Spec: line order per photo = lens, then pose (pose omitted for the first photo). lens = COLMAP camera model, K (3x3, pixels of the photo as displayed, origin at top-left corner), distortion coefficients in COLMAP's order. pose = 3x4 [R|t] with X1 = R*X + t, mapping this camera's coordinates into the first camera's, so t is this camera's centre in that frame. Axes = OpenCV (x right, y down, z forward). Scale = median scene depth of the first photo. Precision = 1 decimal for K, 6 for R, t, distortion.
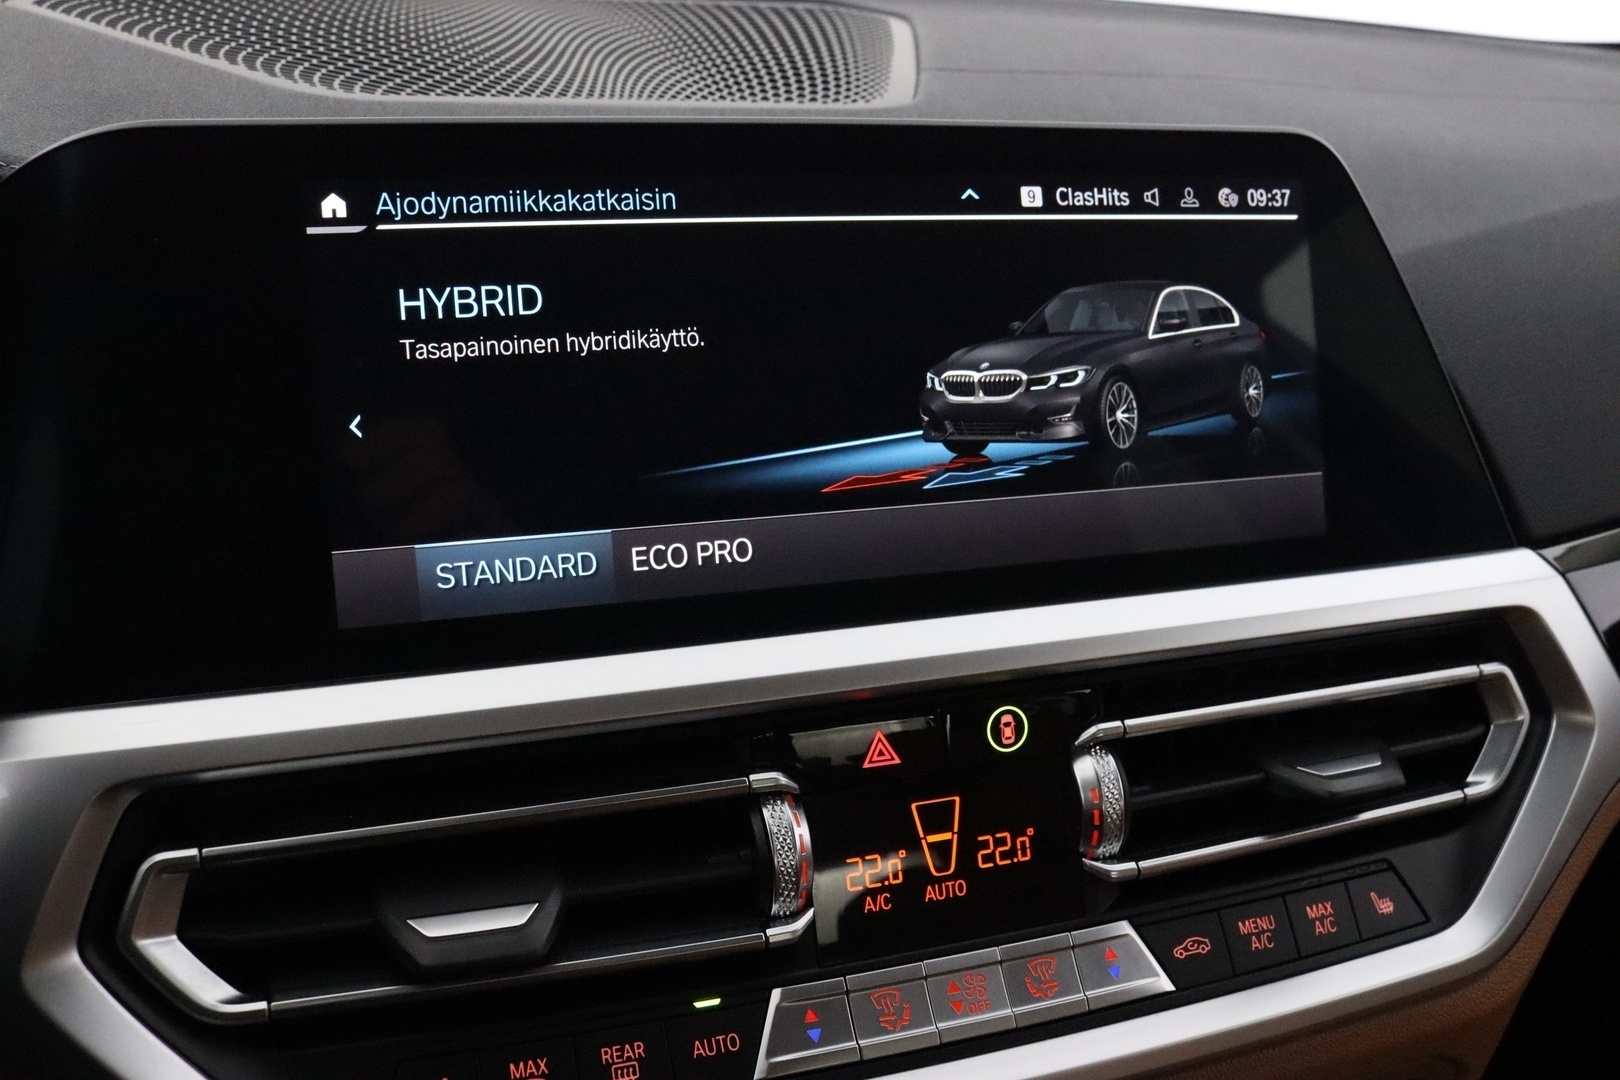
lens RADIAL K [[1555.0, 0, 810.0], [0, 1555.0, 540.0], [0, 0, 1]] dist [-0.112411, 0.001353]
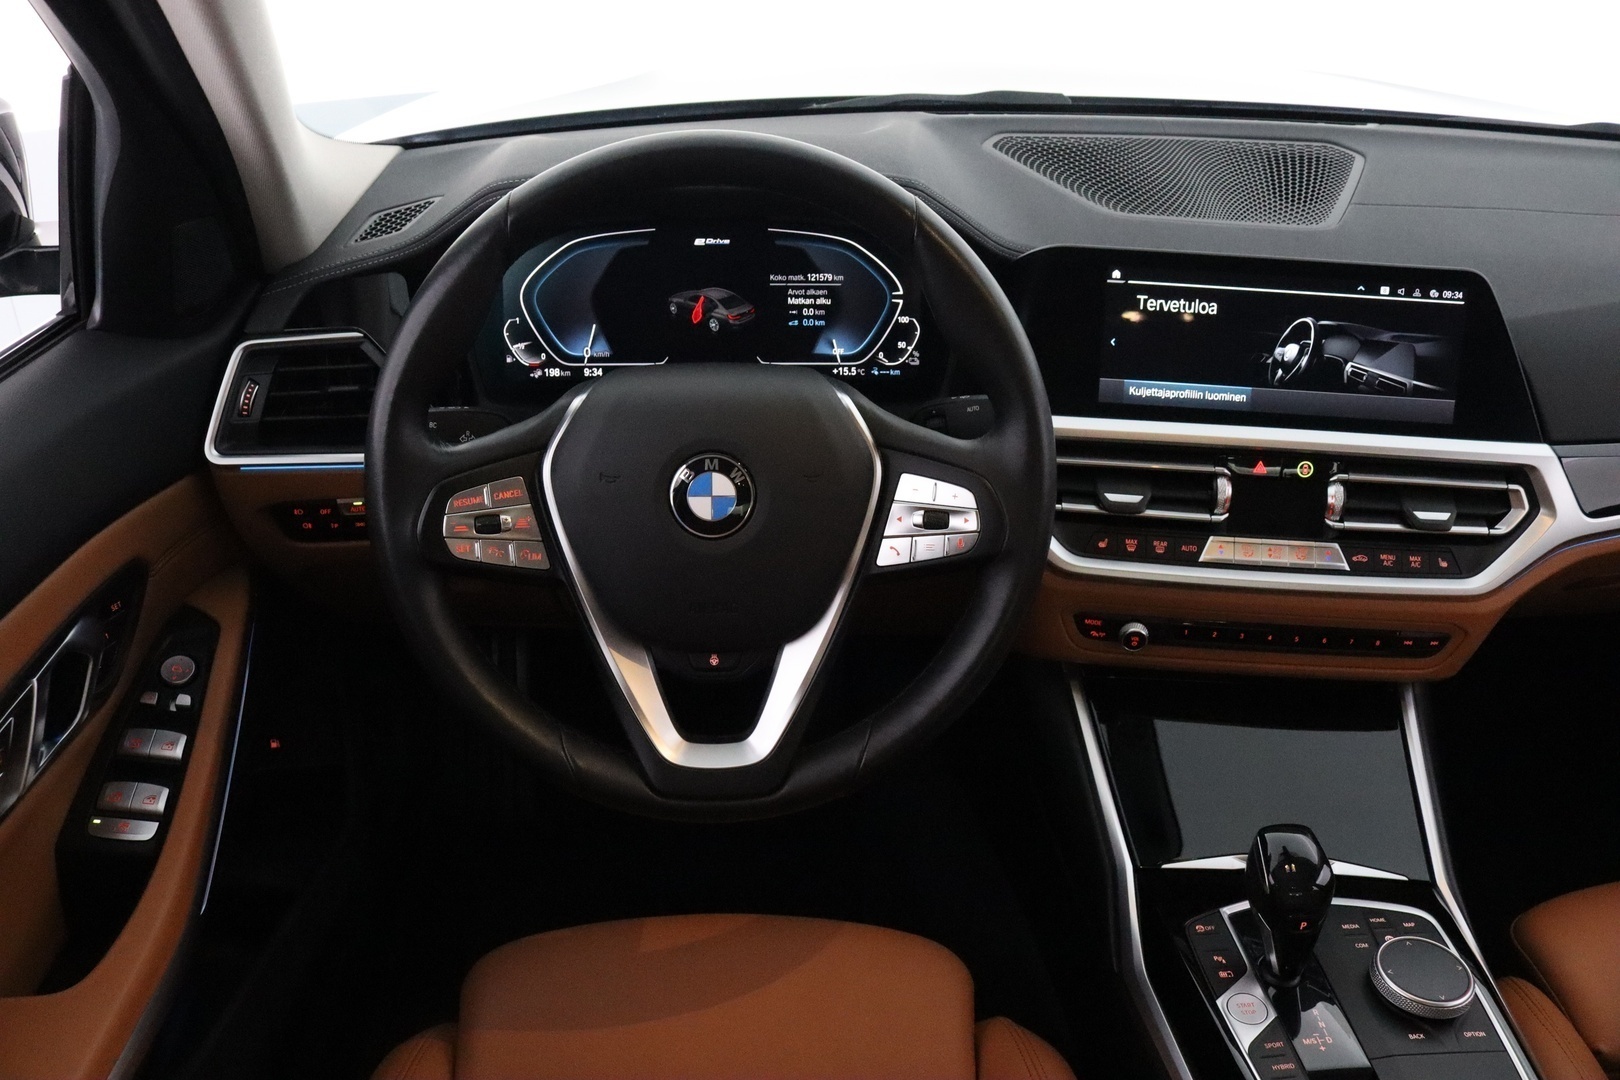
lens RADIAL K [[1321.1, 0, 810.0], [0, 1321.1, 540.0], [0, 0, 1]] dist [-0.195661, 0.160574]
pose [[0.904414, 0.188281, -0.382865, 0.220305], [-0.126872, 0.975451, 0.179997, -0.065718], [0.407356, -0.114217, 0.906099, -1.527243]]
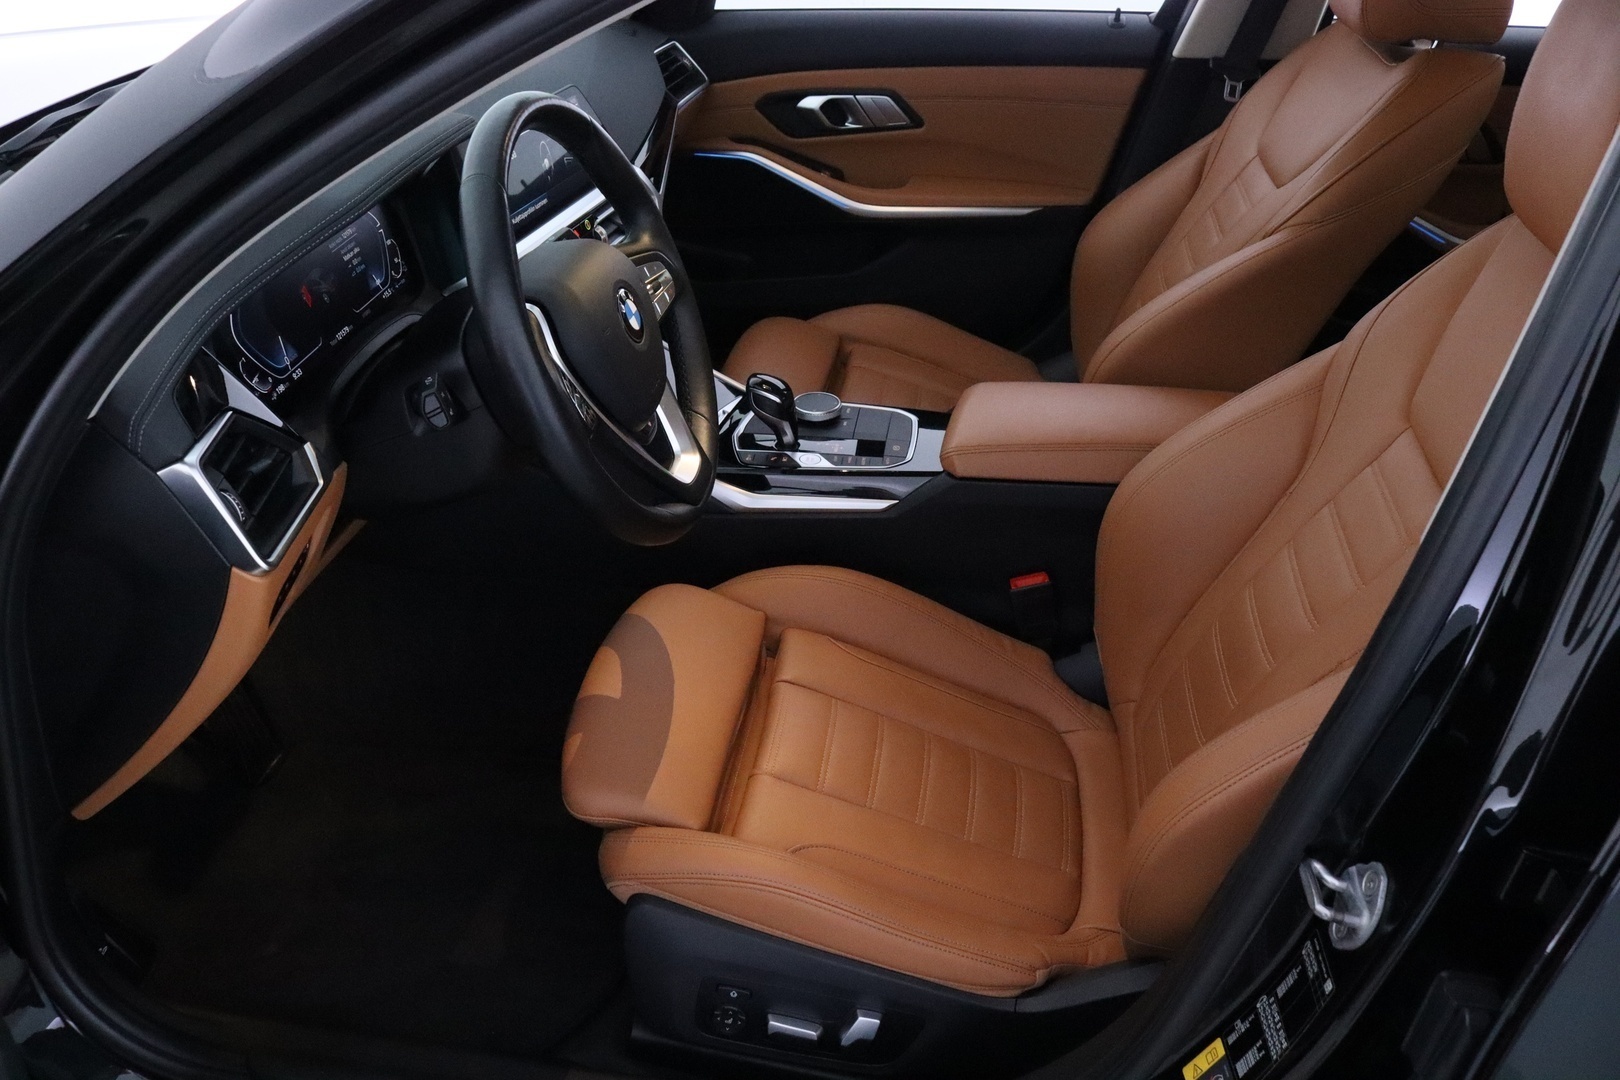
lens RADIAL K [[1321.1, 0, 810.0], [0, 1321.1, 540.0], [0, 0, 1]] dist [-0.195661, 0.160574]
pose [[0.583844, -0.444433, 0.679415, -2.460533], [0.269271, 0.895492, 0.354384, -0.230451], [-0.765911, -0.023958, 0.642500, -2.003170]]
